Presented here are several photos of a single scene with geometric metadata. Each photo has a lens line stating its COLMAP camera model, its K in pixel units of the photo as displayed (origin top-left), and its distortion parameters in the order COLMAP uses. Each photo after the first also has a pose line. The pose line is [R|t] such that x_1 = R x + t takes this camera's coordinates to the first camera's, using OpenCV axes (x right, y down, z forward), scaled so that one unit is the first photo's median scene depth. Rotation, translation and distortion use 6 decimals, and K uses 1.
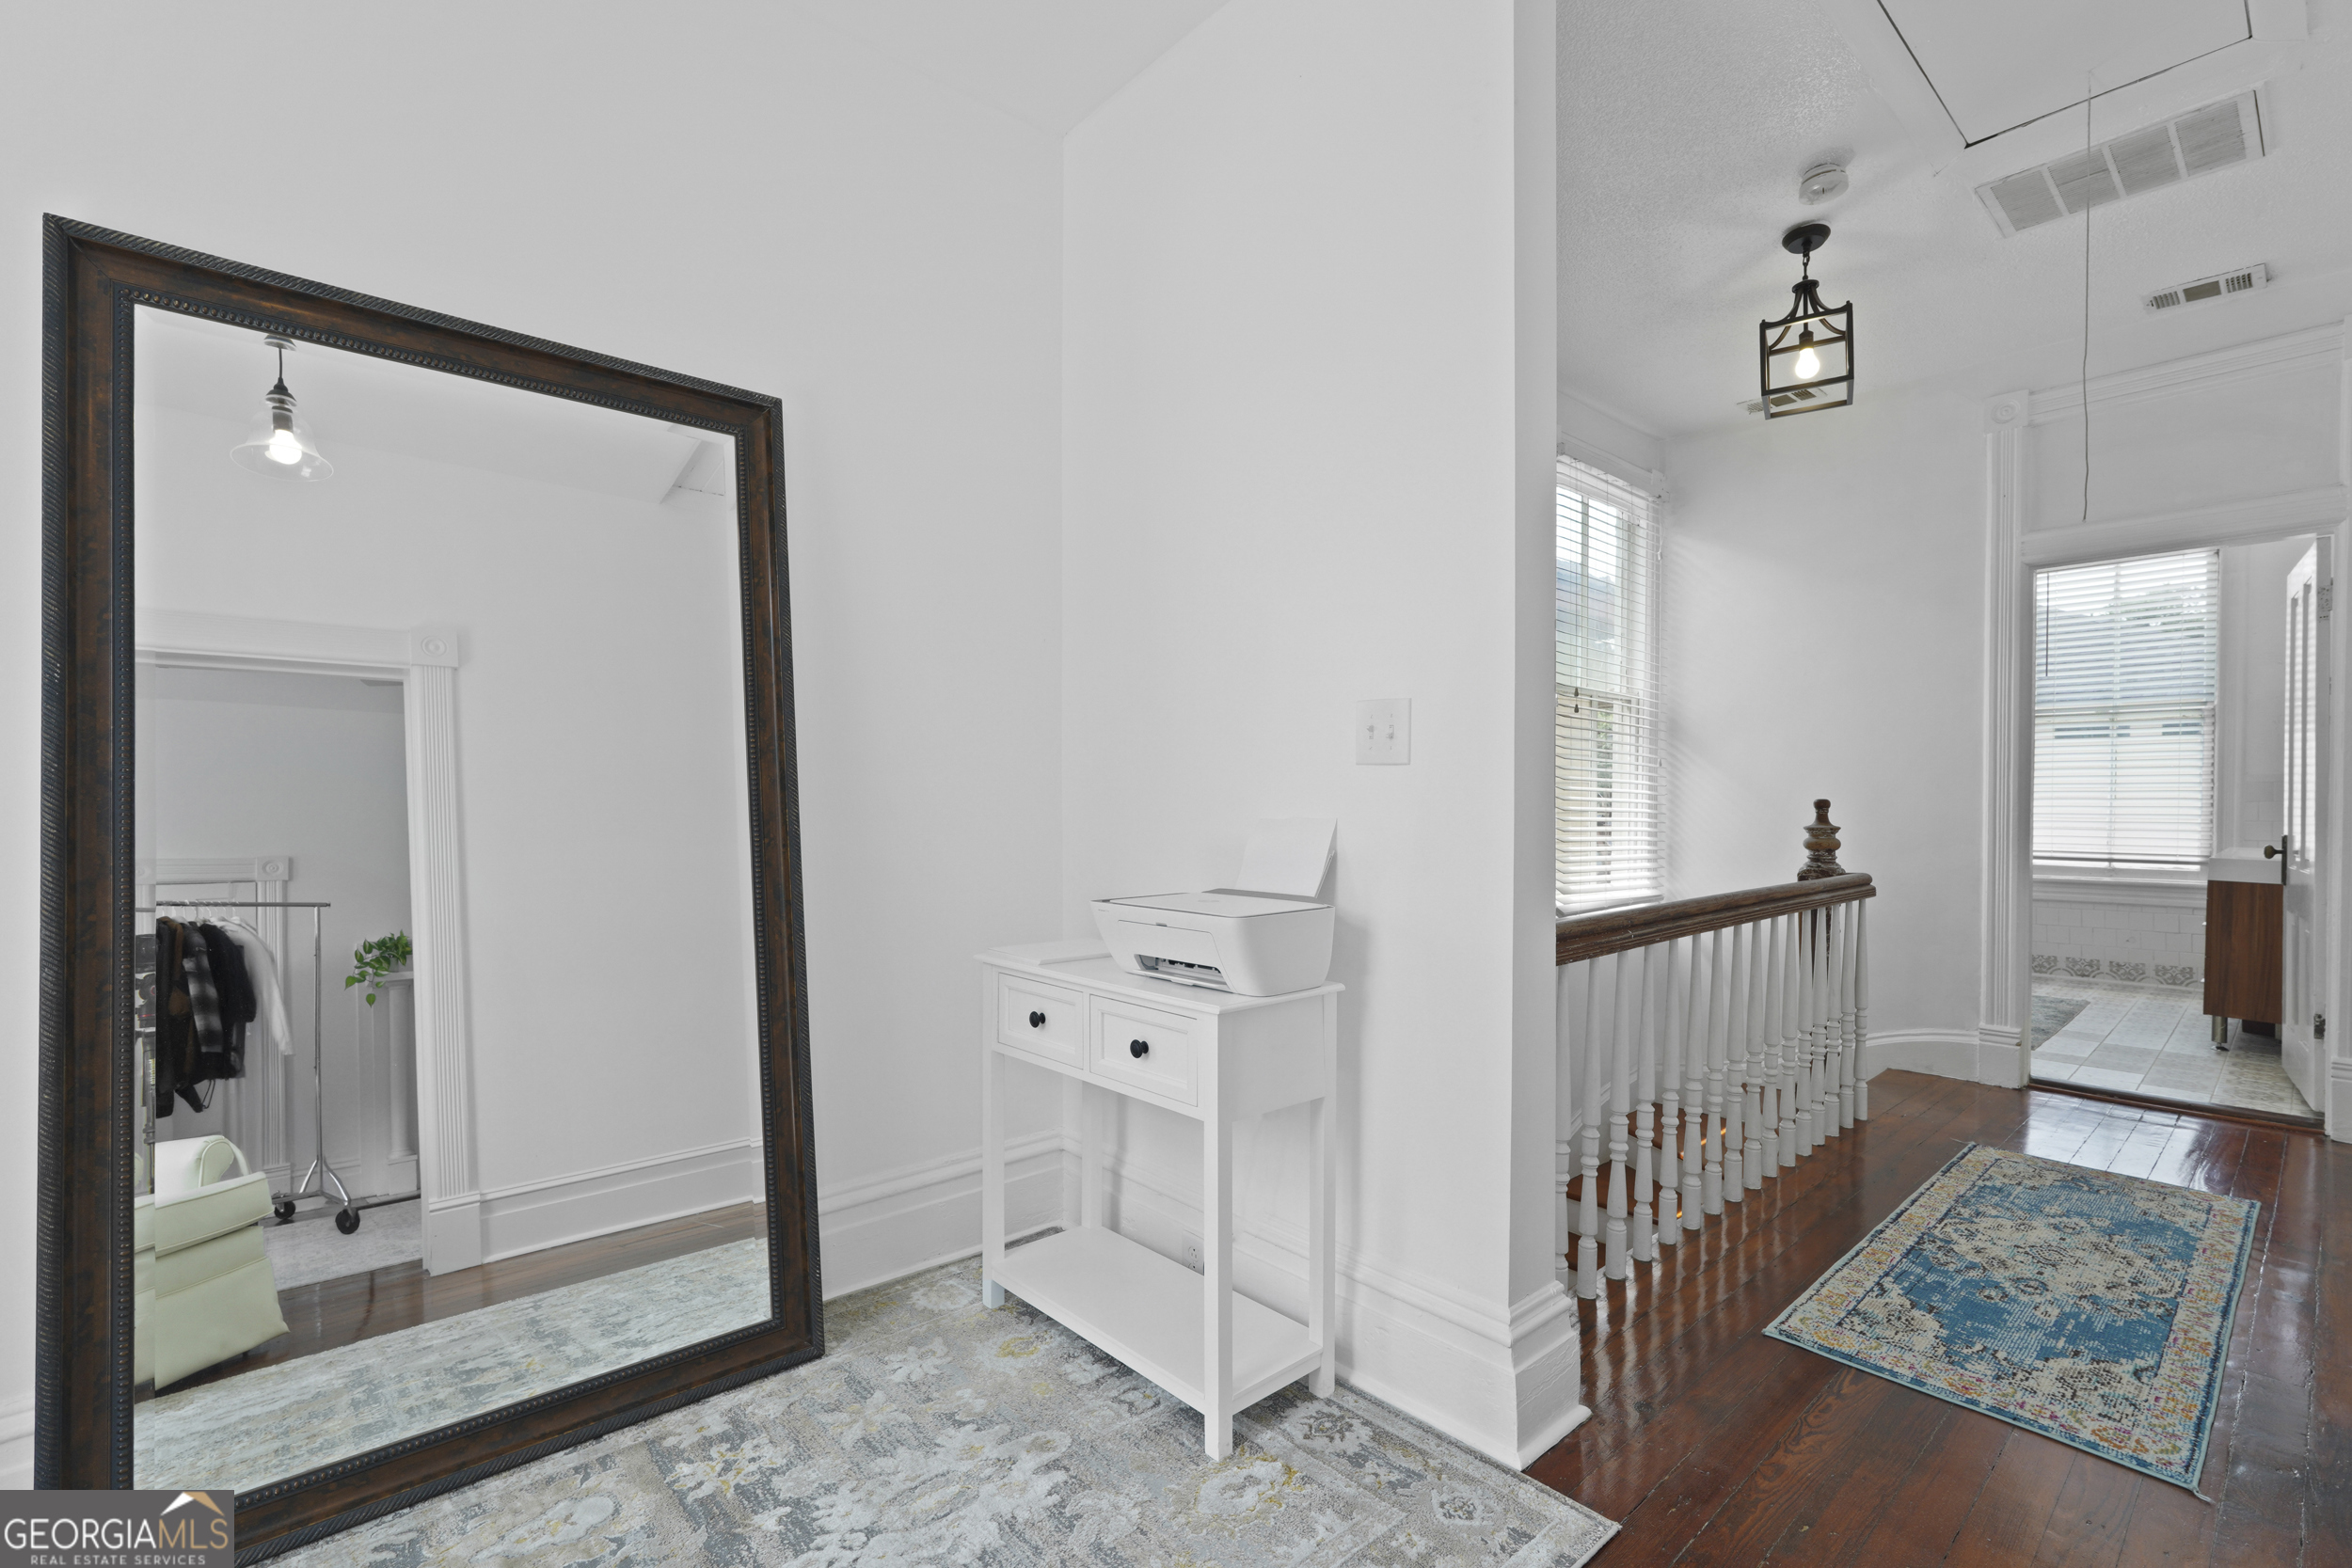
lens RADIAL K [[1038.1, 0, 1194.5], [0, 1038.1, 816.5], [0, 0, 1]] dist [-0.004540, 0.002309]
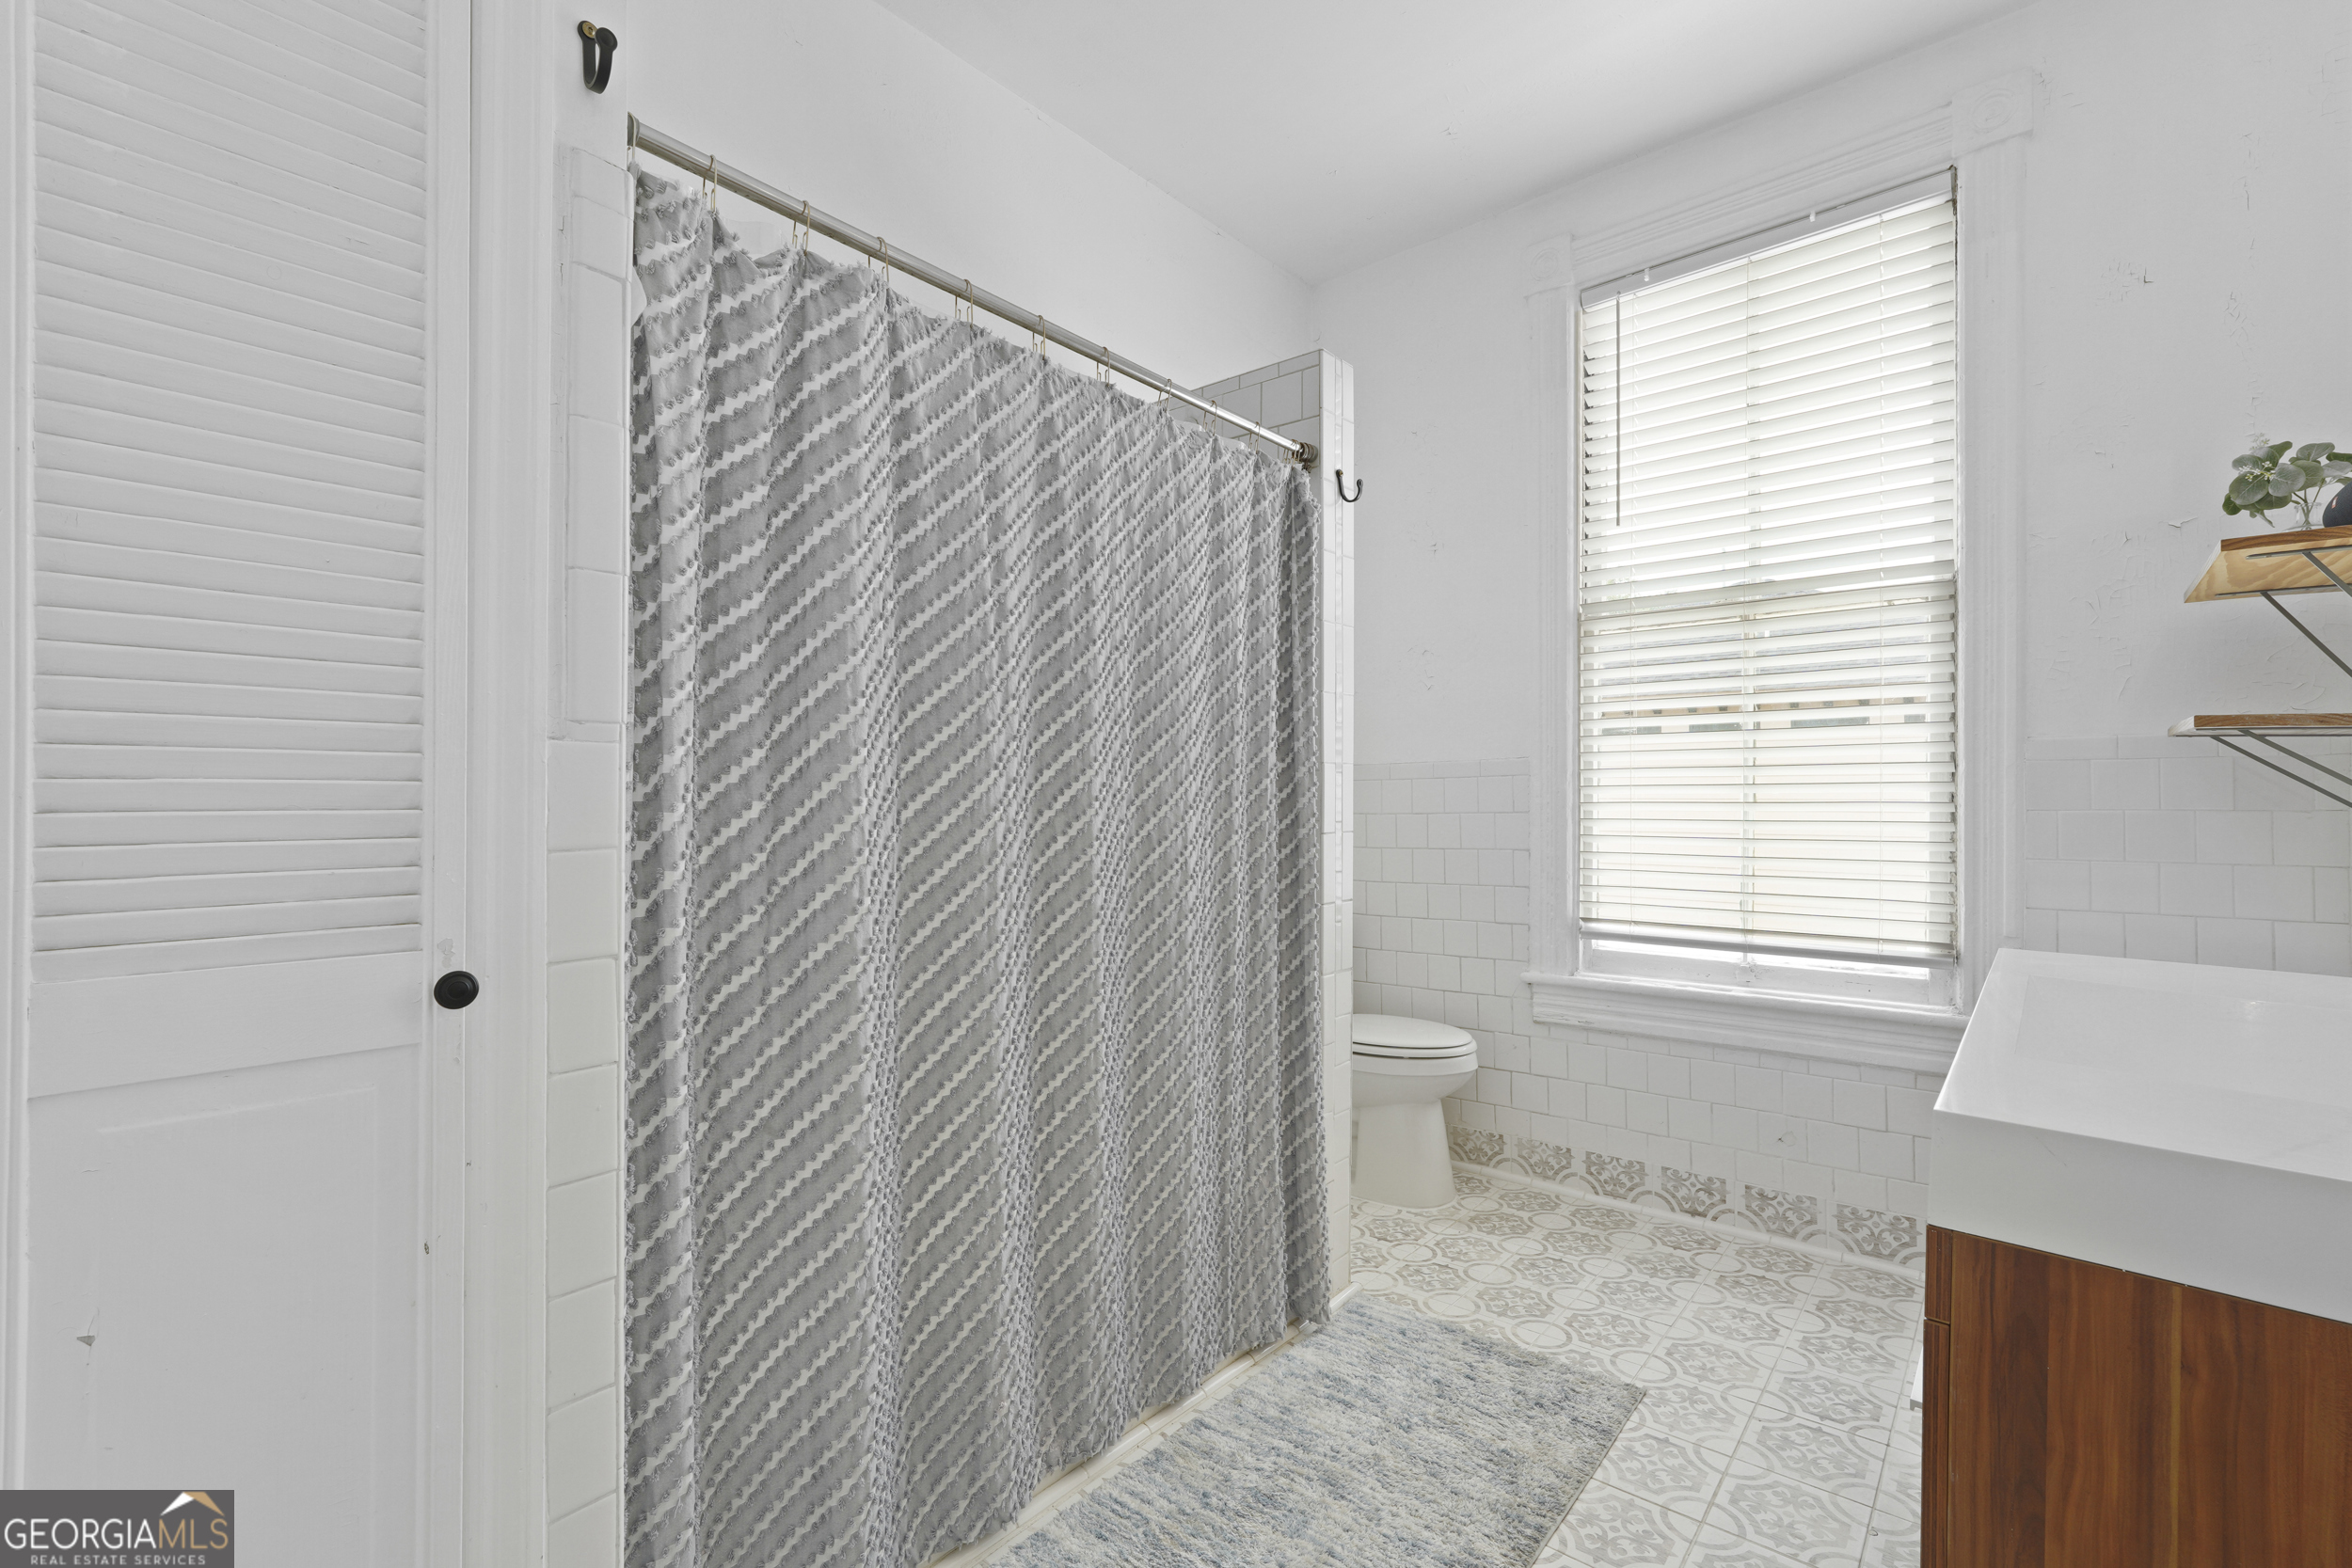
lens RADIAL K [[1038.1, 0, 1192.4], [0, 1038.1, 796.3], [0, 0, 1]] dist [-0.004540, 0.002309]
pose [[0.990055, 0.001835, 0.140668, 0.610400], [0.000620, 0.999848, -0.017410, -0.013077], [-0.140678, 0.017325, 0.989904, 0.619587]]
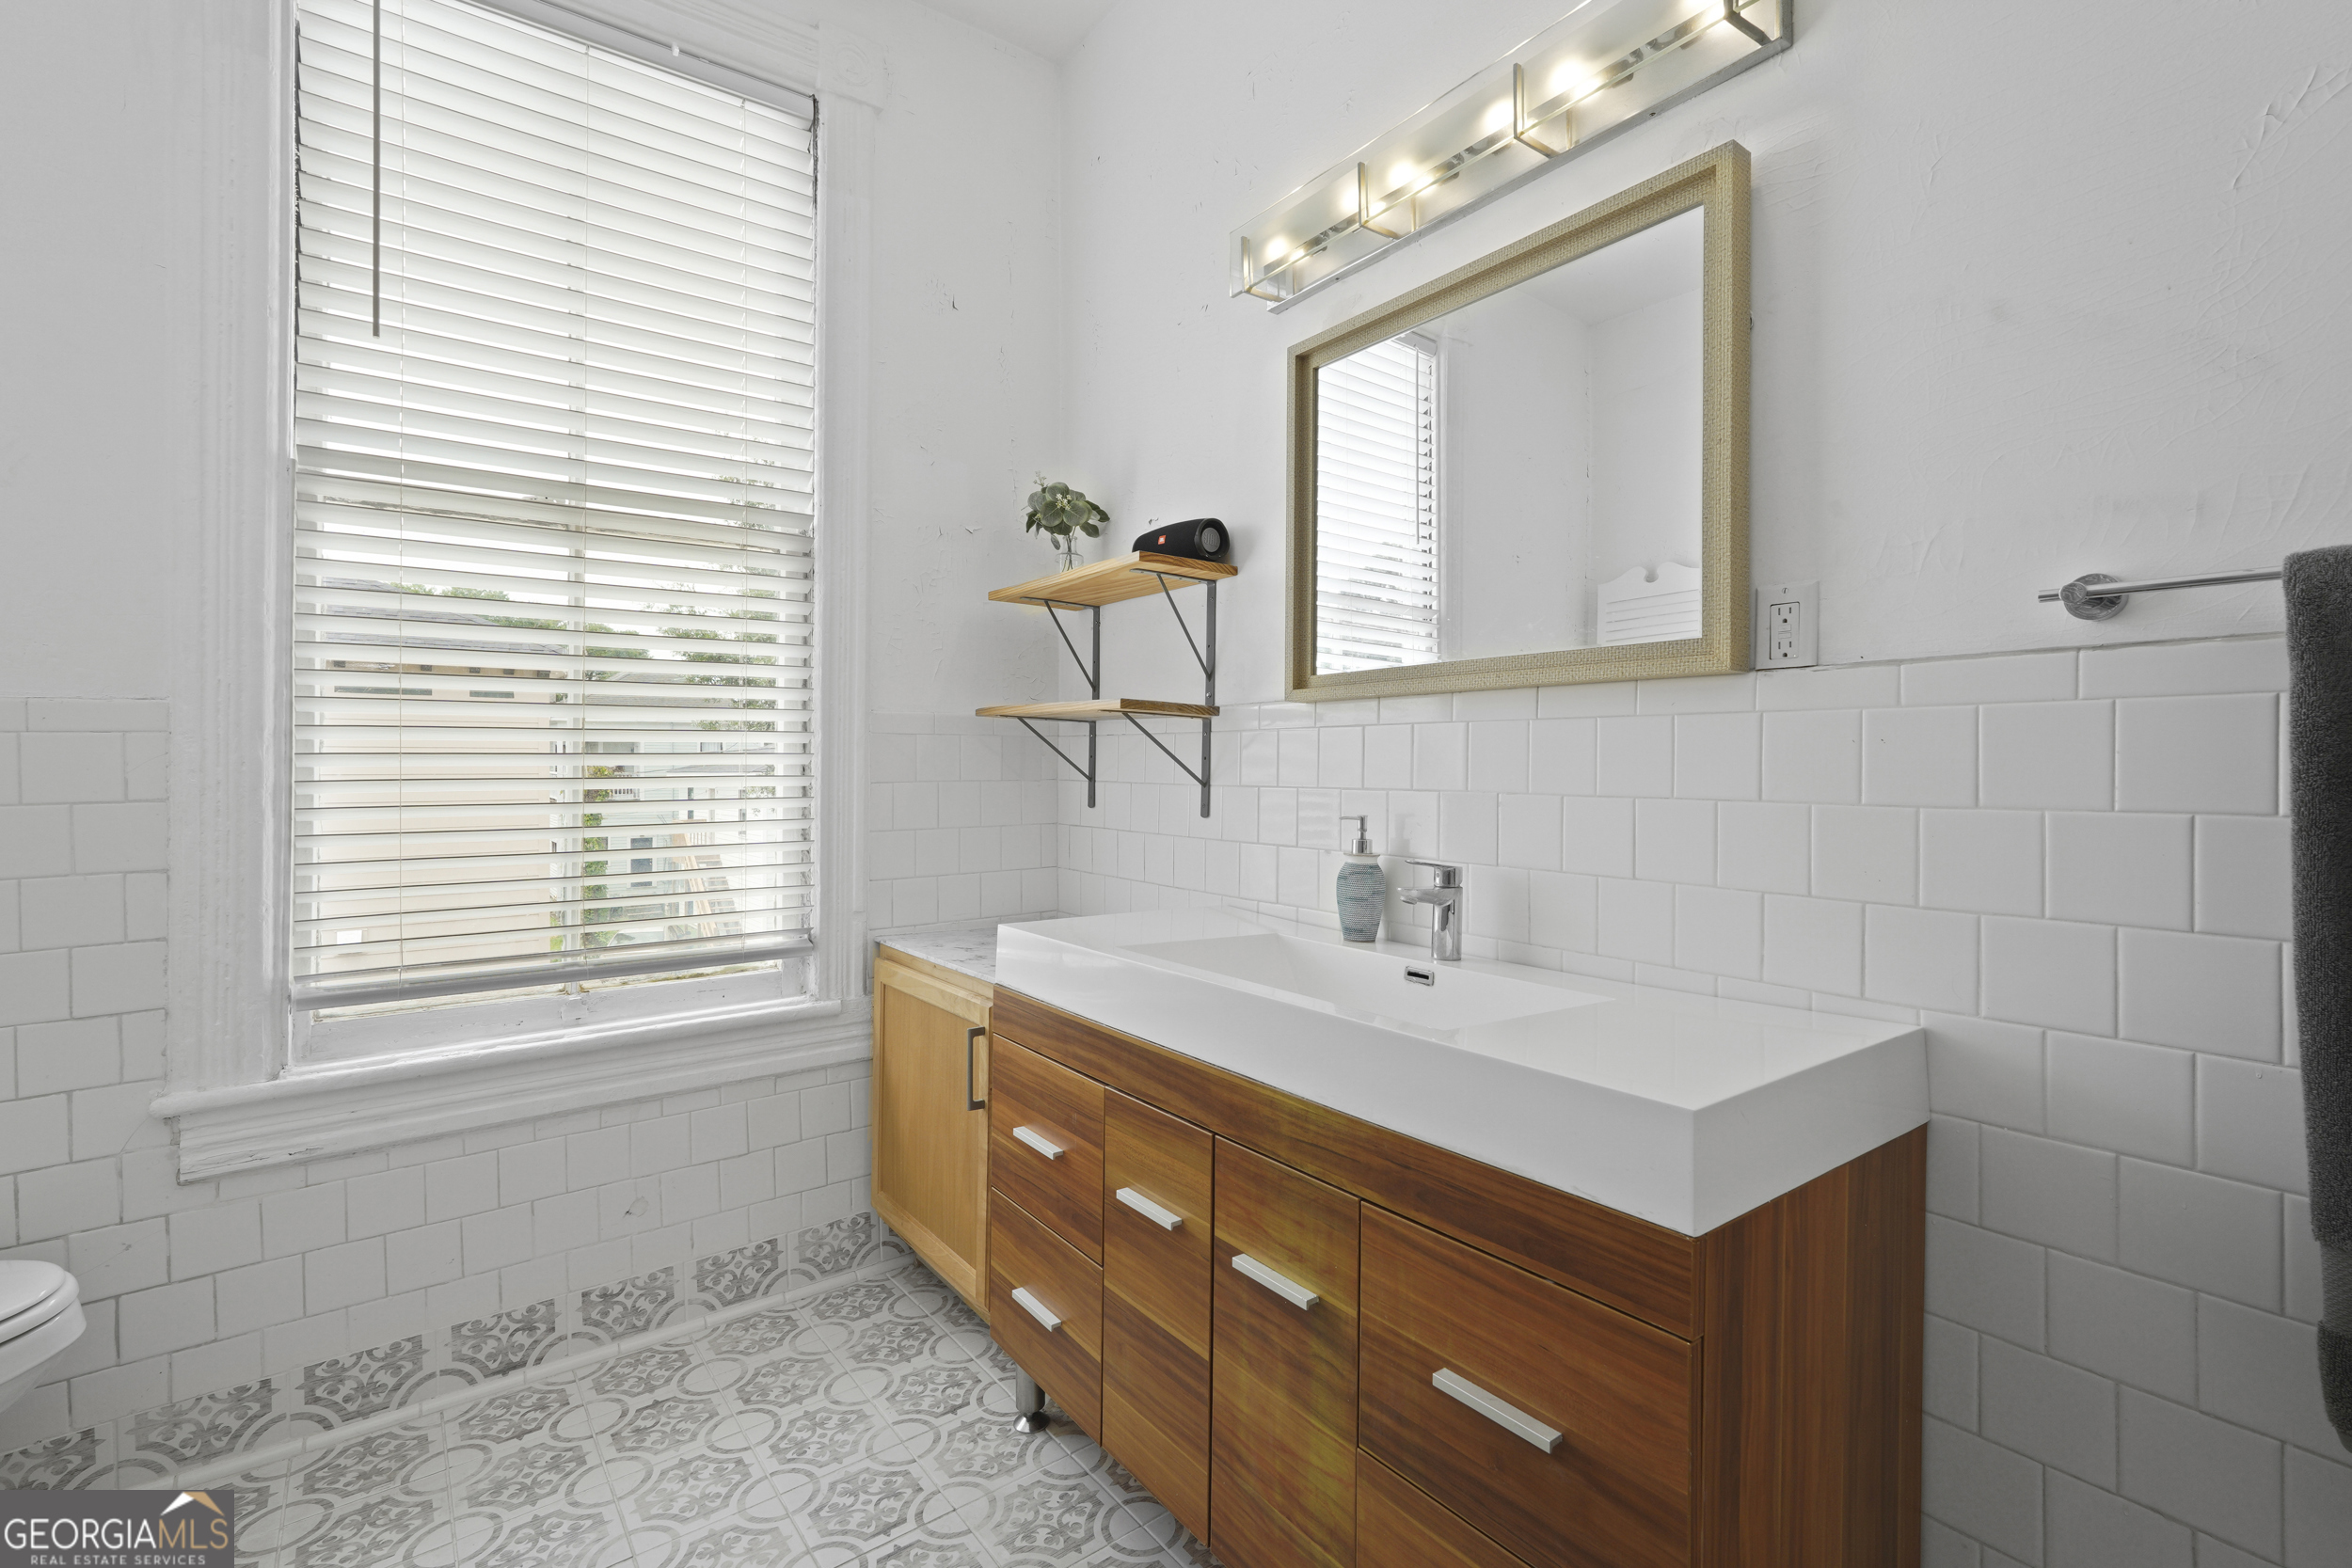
lens RADIAL K [[1038.1, 0, 1180.4], [0, 1038.1, 777.3], [0, 0, 1]] dist [-0.004540, 0.002309]
pose [[0.085194, -0.006982, 0.996340, 0.596488], [0.017493, 0.999832, 0.005511, -0.016814], [-0.996211, 0.016960, 0.085302, 0.804564]]
